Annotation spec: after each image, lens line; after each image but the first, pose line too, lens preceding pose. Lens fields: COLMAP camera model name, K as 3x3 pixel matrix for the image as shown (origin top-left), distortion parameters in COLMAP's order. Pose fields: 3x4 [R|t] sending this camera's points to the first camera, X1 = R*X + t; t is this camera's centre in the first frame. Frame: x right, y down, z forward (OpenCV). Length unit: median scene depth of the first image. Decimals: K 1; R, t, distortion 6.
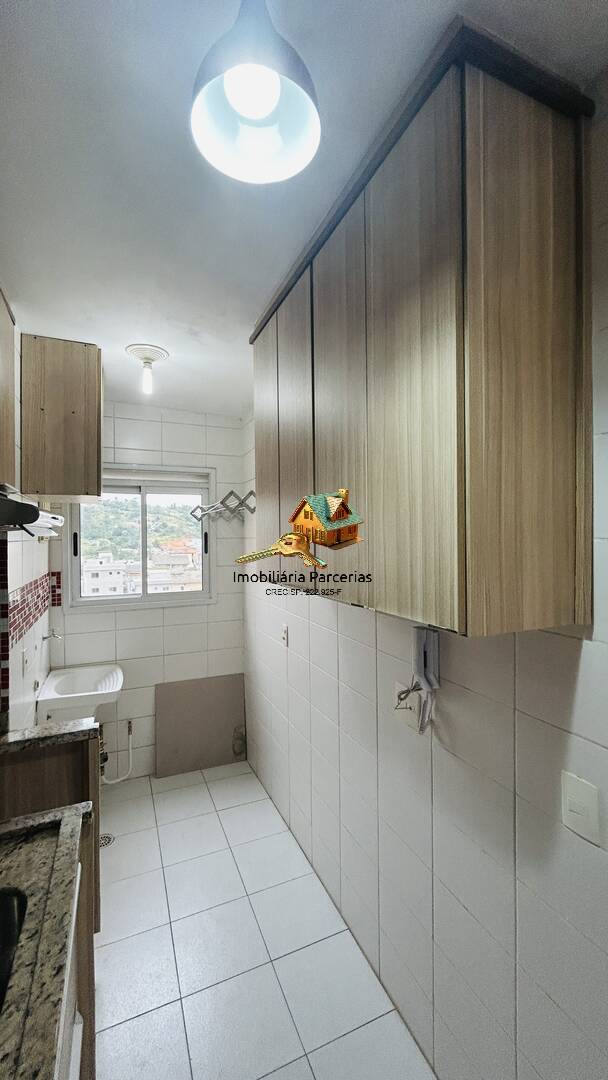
lens RADIAL K [[441.4, 0, 306.5], [0, 441.4, 536.7], [0, 0, 1]] dist [-0.003092, 0.001394]
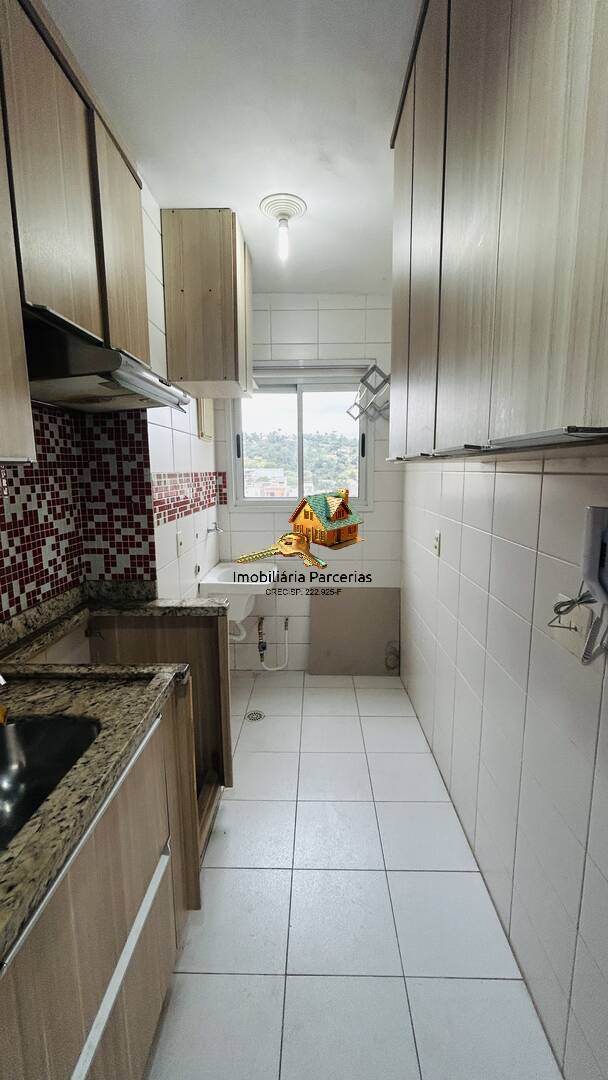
lens RADIAL K [[441.4, 0, 306.5], [0, 441.4, 536.7], [0, 0, 1]] dist [-0.003092, 0.001394]
pose [[0.908225, 0.066100, -0.413228, 0.082858], [-0.002603, 0.988320, 0.152370, 0.091235], [0.418473, -0.137310, 0.897790, 0.143126]]
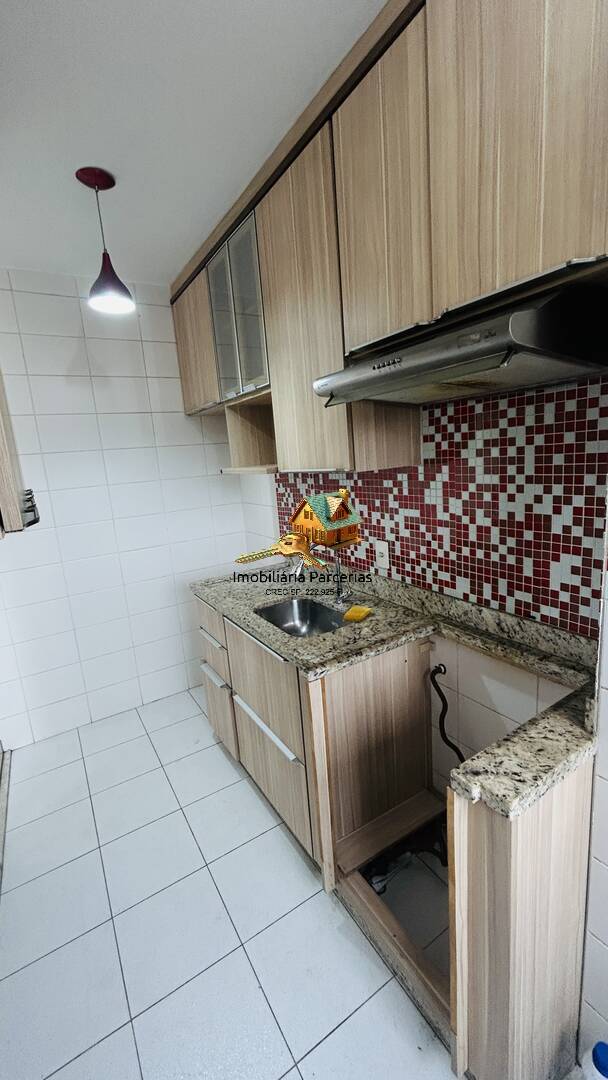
lens RADIAL K [[441.4, 0, 306.5], [0, 441.4, 536.7], [0, 0, 1]] dist [-0.003092, 0.001394]
pose [[-0.985253, 0.108454, -0.132340, -0.213313], [0.081721, 0.977805, 0.192921, 0.049855], [0.150326, 0.179261, -0.972249, 1.099384]]
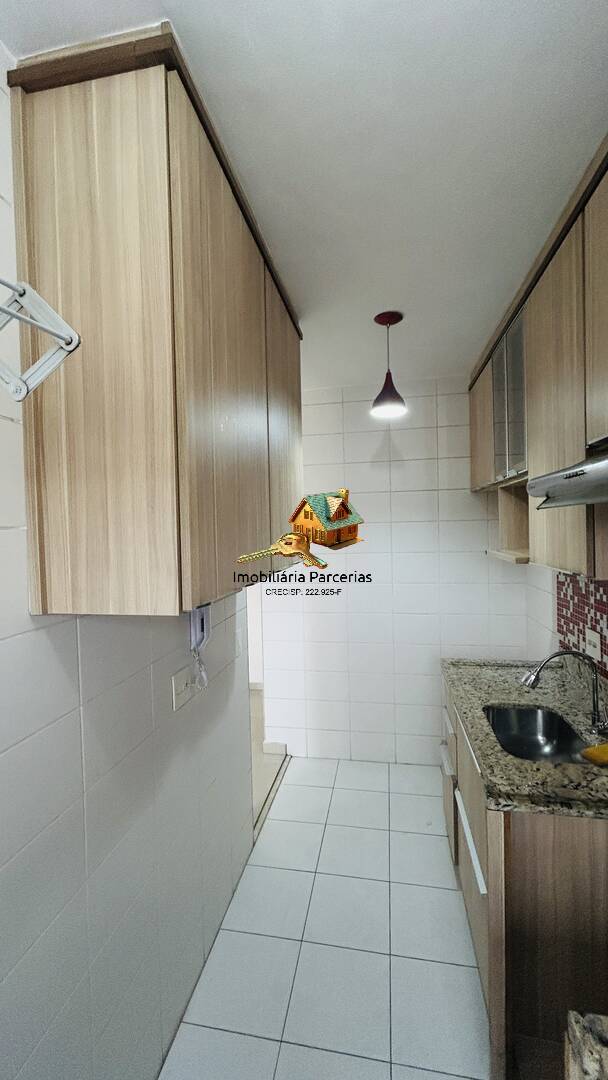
lens RADIAL K [[441.4, 0, 306.5], [0, 441.4, 536.7], [0, 0, 1]] dist [-0.003092, 0.001394]
pose [[-0.832037, 0.015203, 0.554511, -0.389872], [0.034554, 0.999104, 0.024455, 0.008466], [-0.553643, 0.039508, -0.831817, 1.105630]]
